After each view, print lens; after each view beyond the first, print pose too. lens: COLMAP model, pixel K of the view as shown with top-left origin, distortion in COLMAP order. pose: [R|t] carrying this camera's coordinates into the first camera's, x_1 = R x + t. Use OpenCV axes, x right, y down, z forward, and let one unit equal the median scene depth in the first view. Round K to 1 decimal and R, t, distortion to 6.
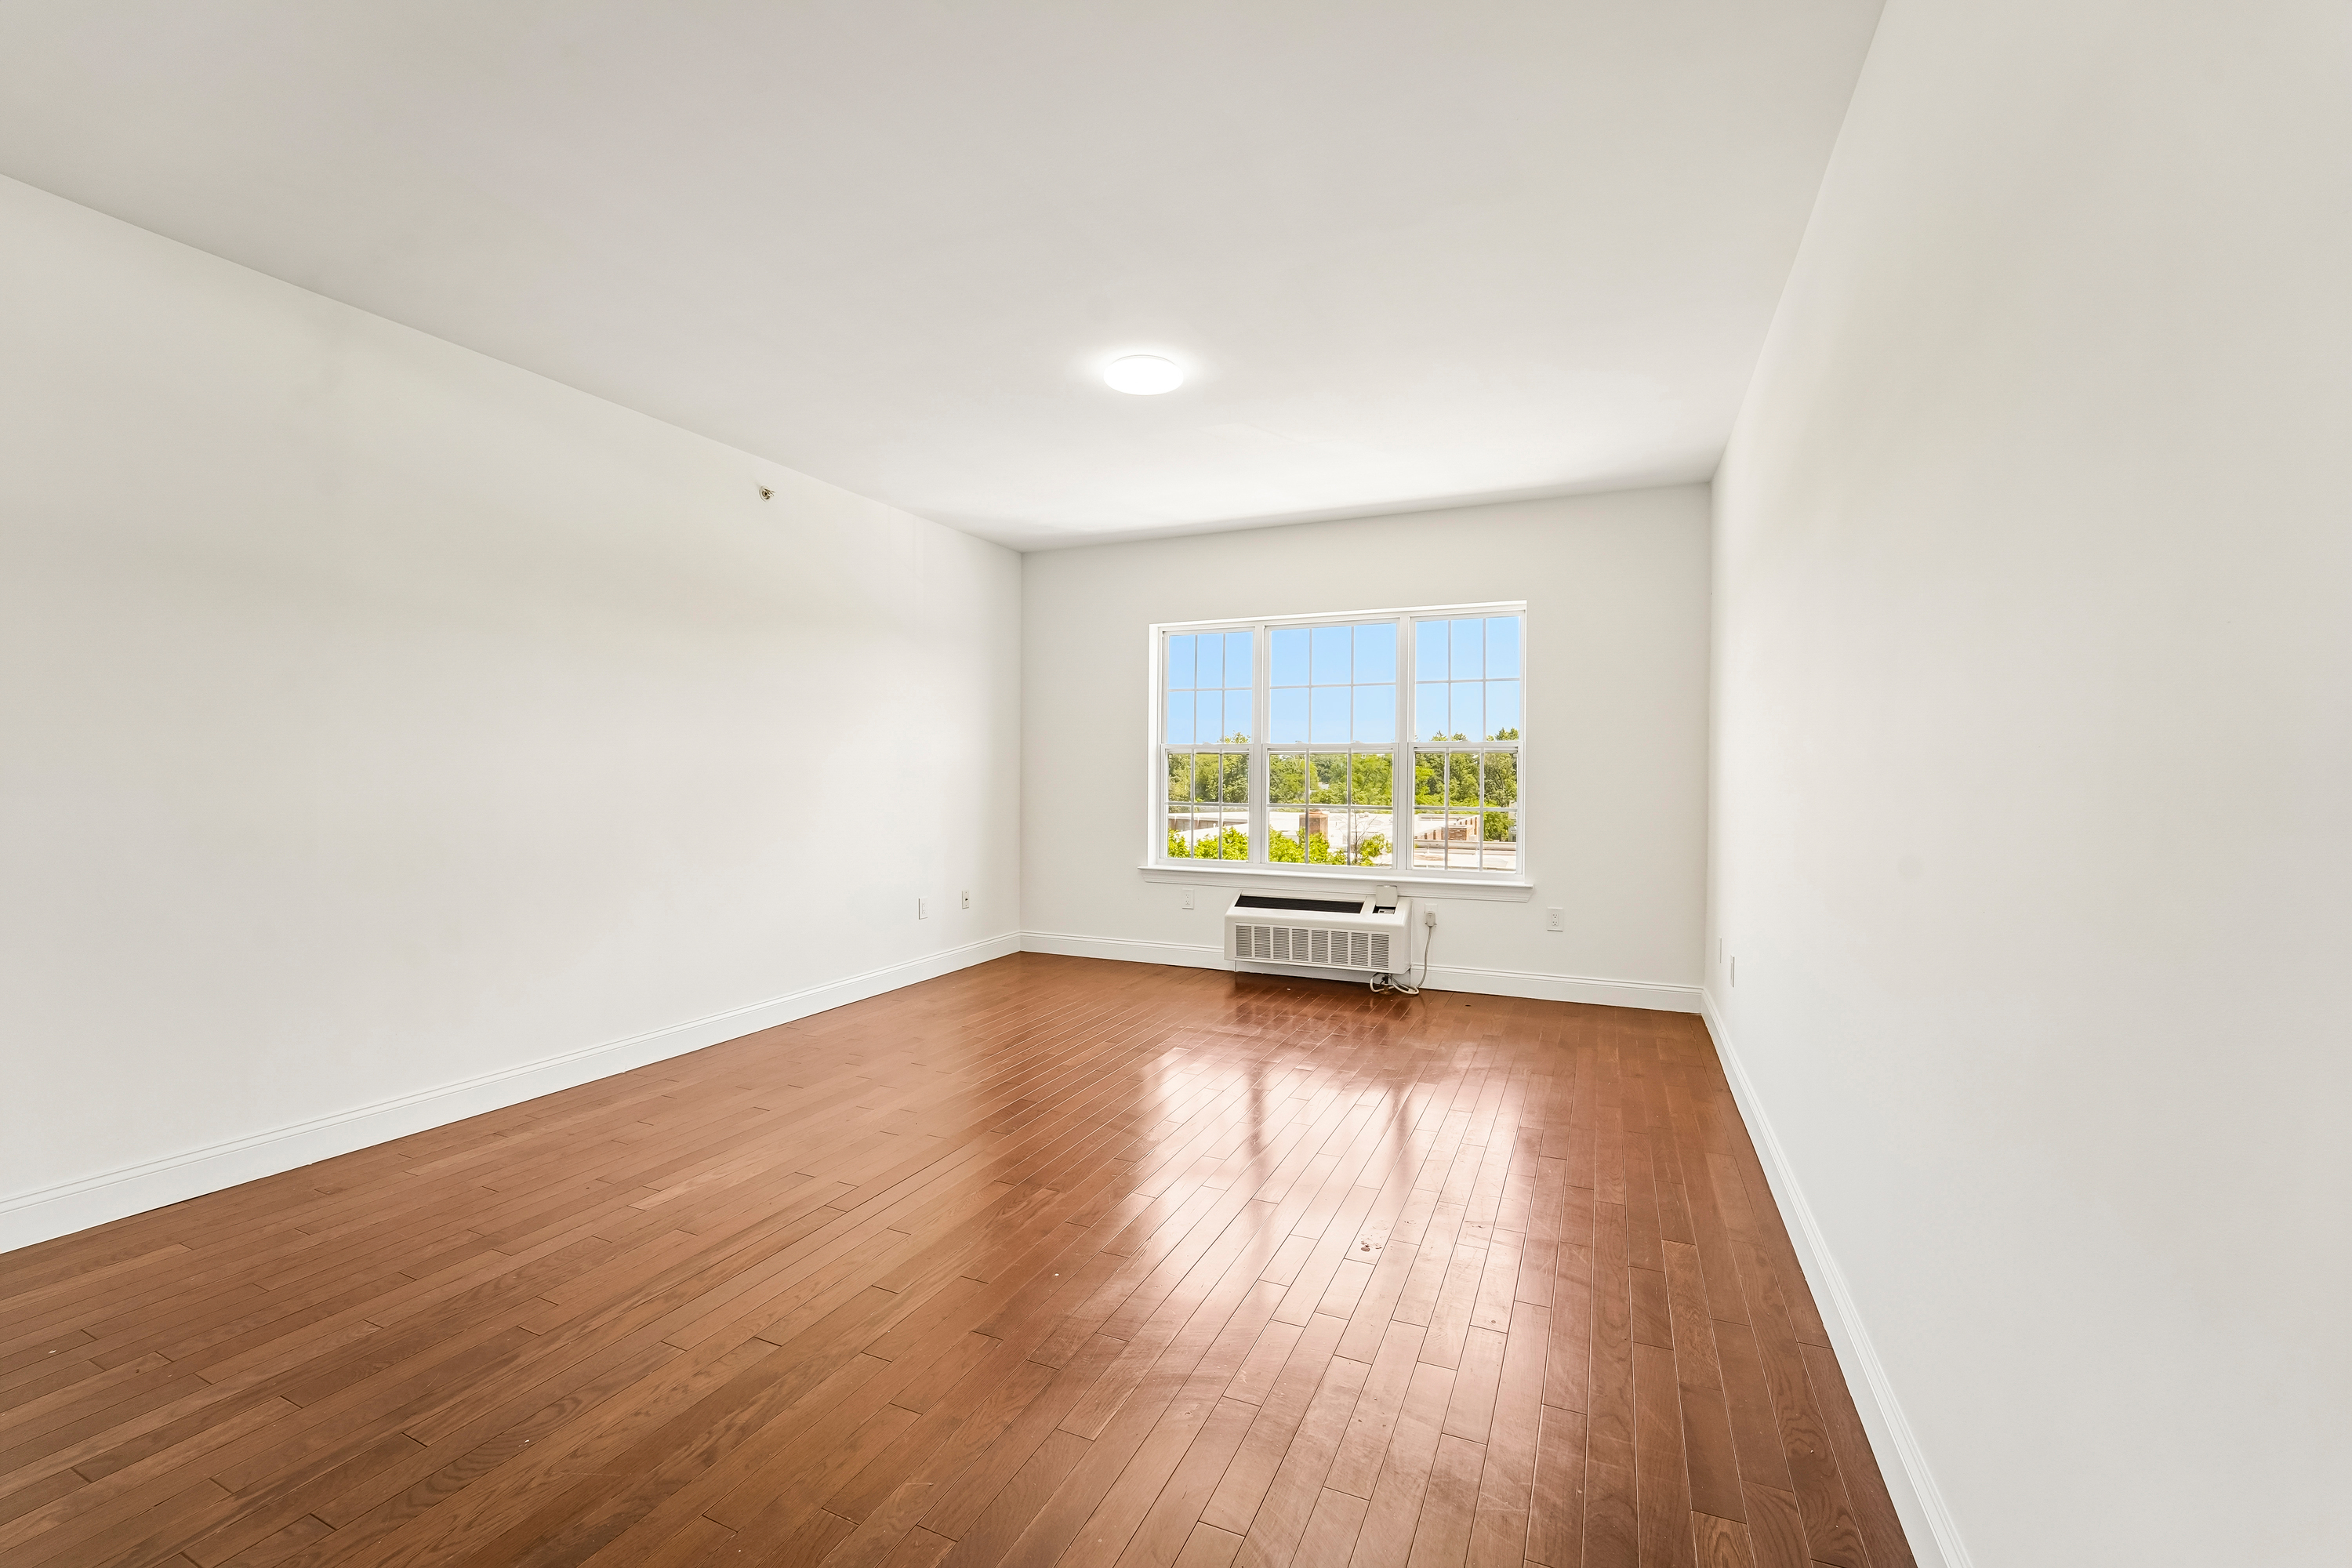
lens RADIAL K [[974.6, 0, 1166.3], [0, 974.6, 786.6], [0, 0, 1]] dist [-0.014788, 0.000358]
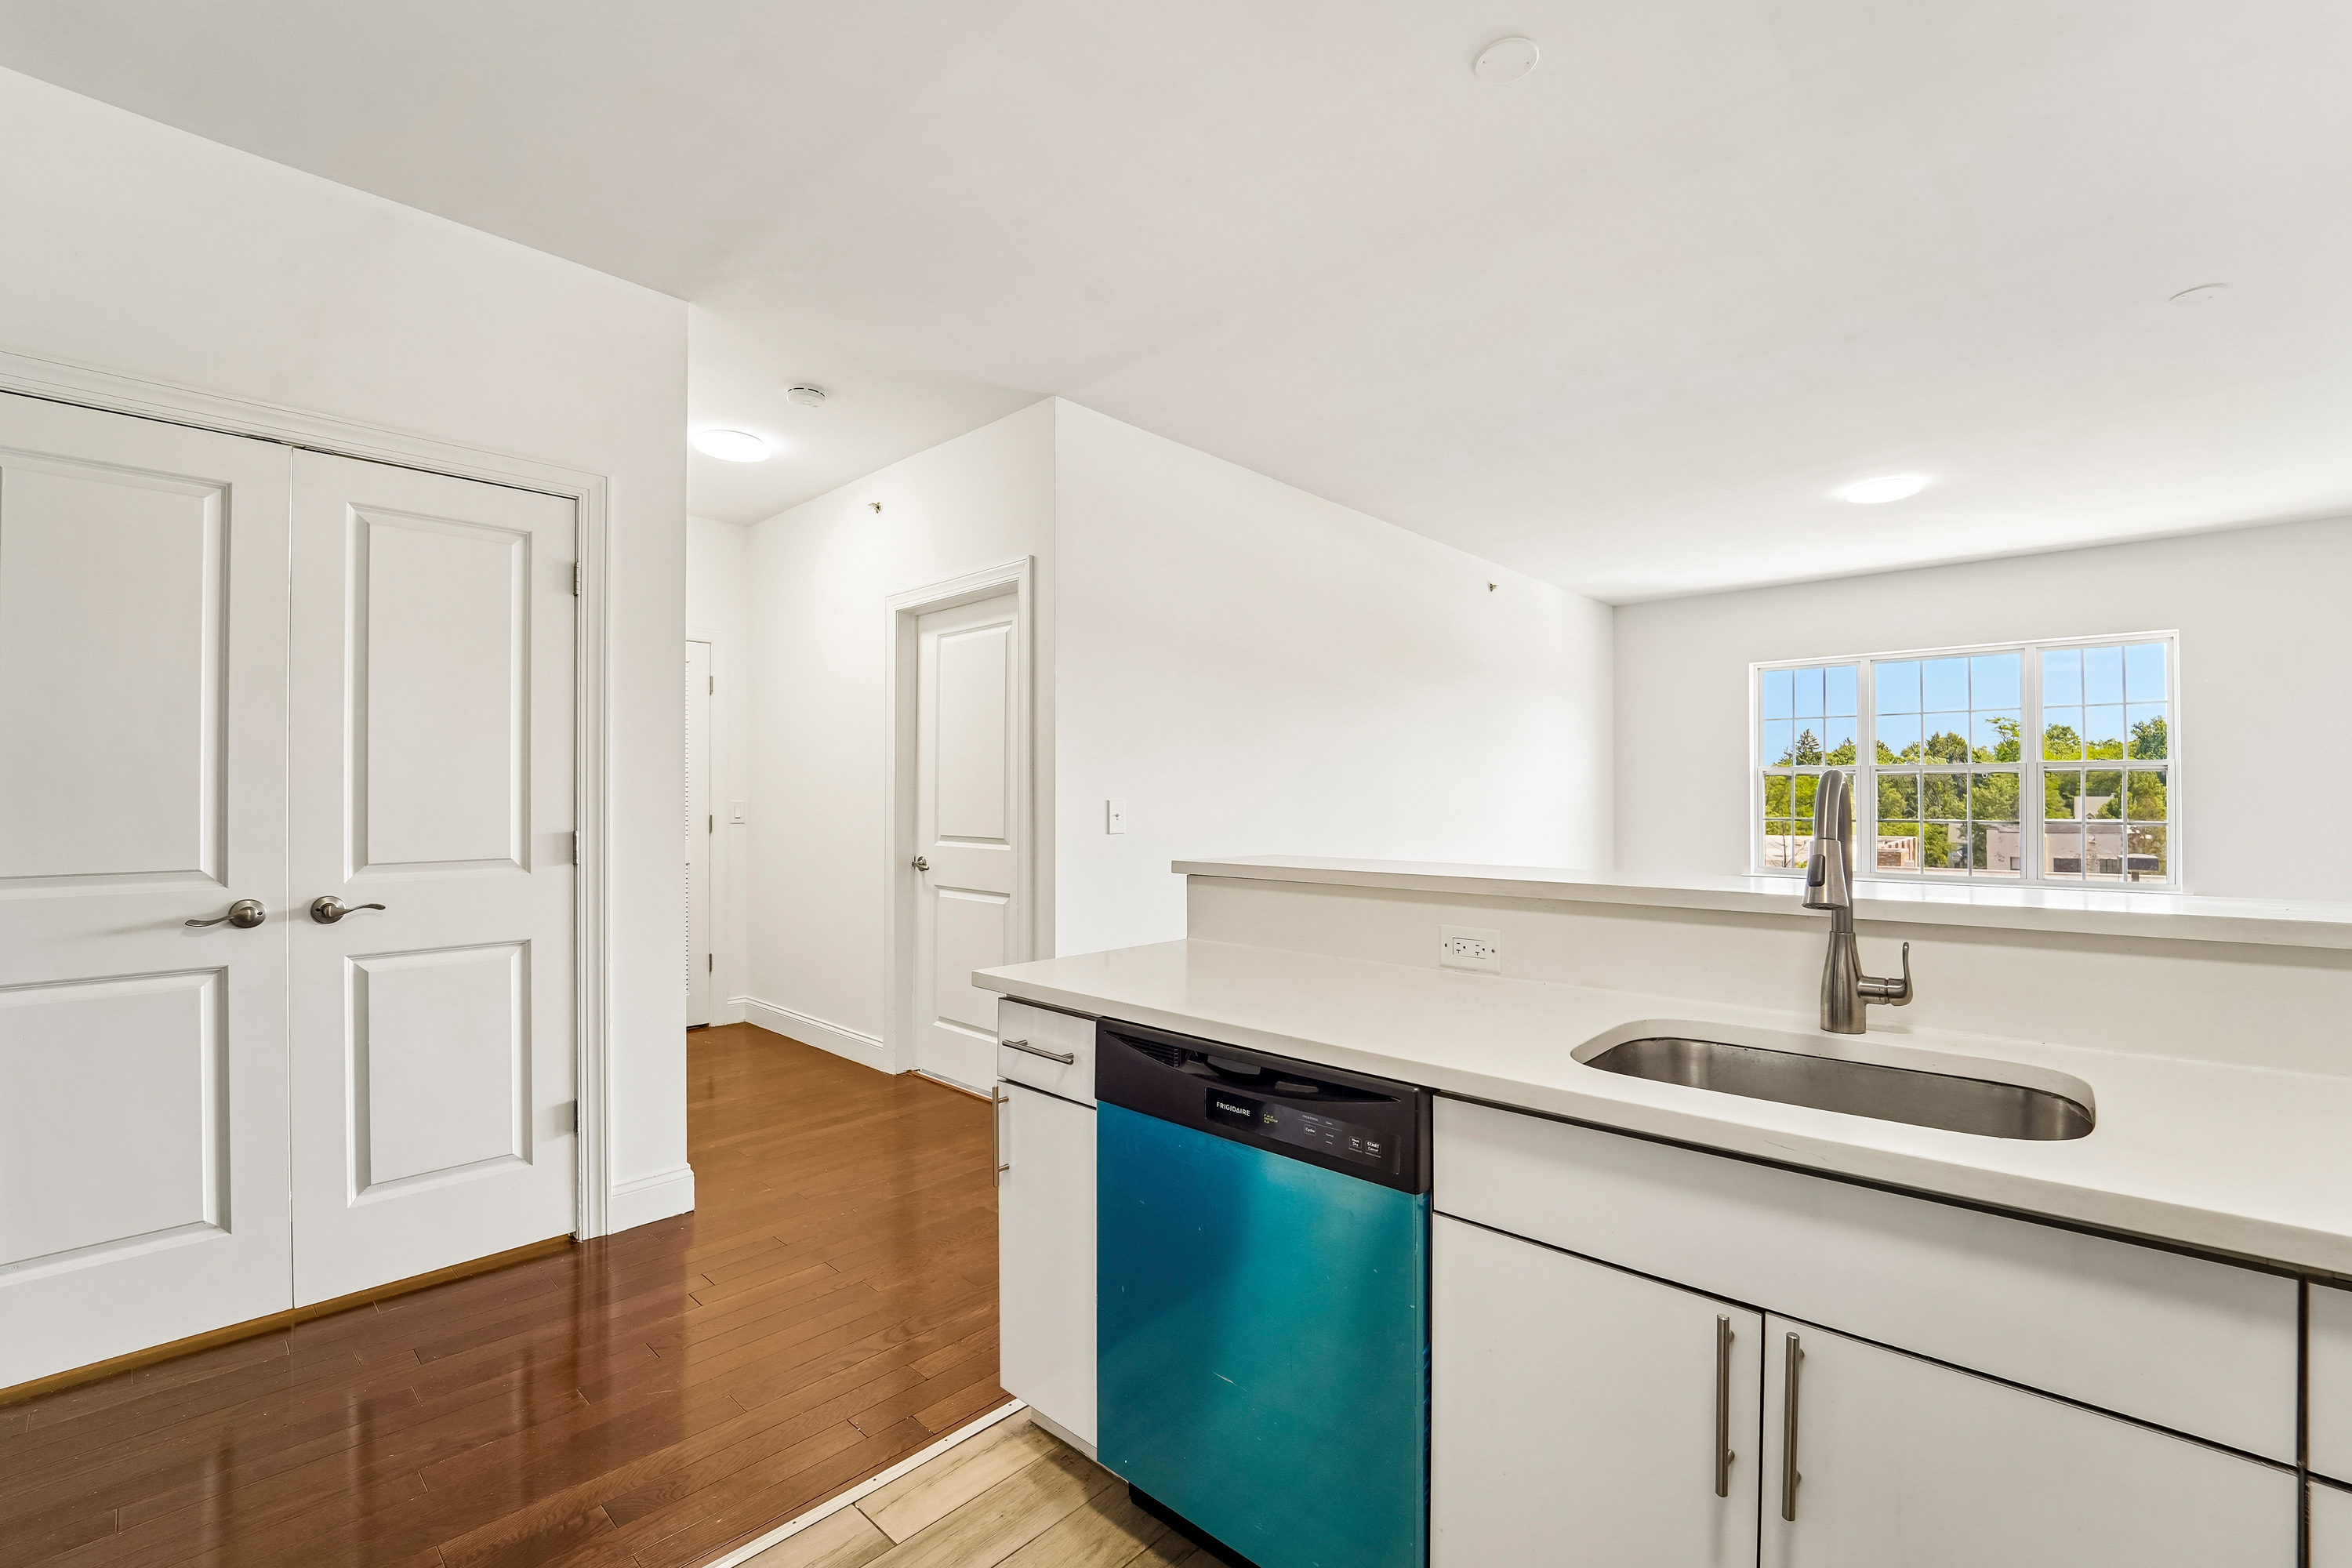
lens RADIAL K [[974.6, 0, 1171.7], [0, 974.6, 791.8], [0, 0, 1]] dist [-0.014788, 0.000358]
pose [[0.944866, -0.004958, -0.327419, -0.309676], [0.000690, 0.999913, -0.013150, 0.000891], [0.327456, 0.012199, 0.944788, -0.333520]]
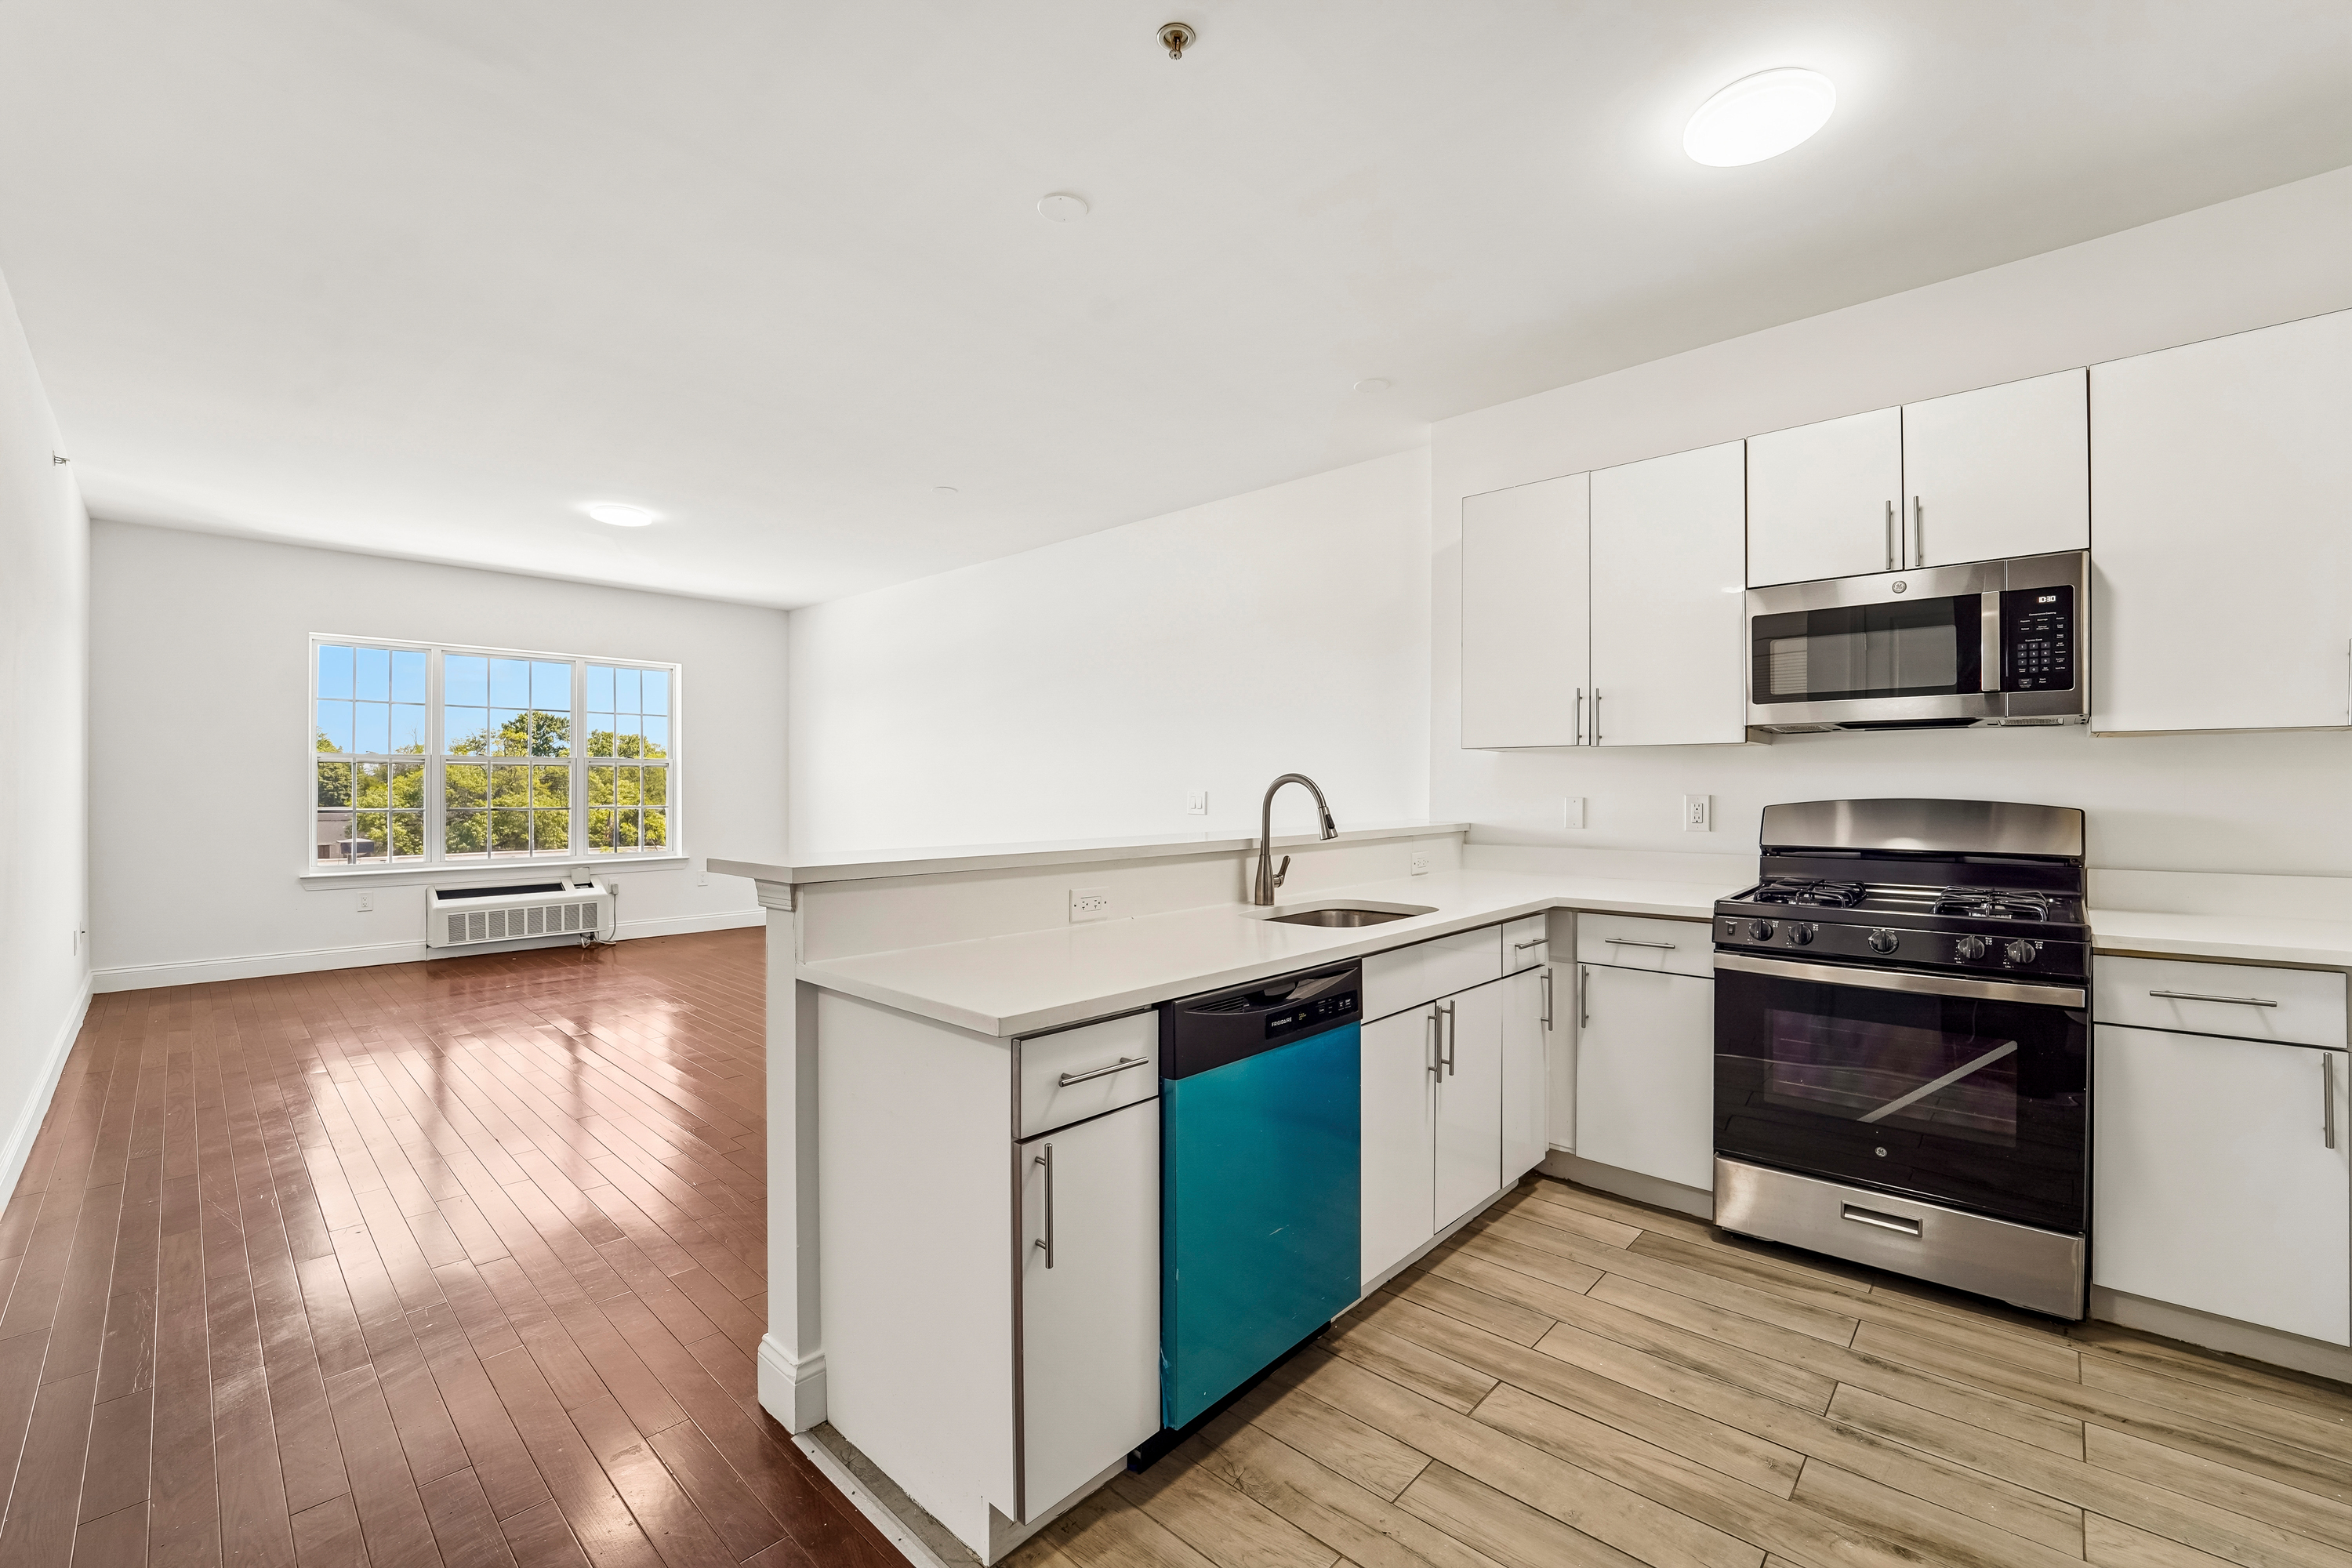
lens RADIAL K [[974.6, 0, 1165.7], [0, 974.6, 788.4], [0, 0, 1]] dist [-0.014788, 0.000358]
pose [[0.338306, -0.005519, 0.941020, -0.696666], [0.008514, 0.999960, 0.002804, -0.001479], [-0.940998, 0.007064, 0.338339, -0.168723]]
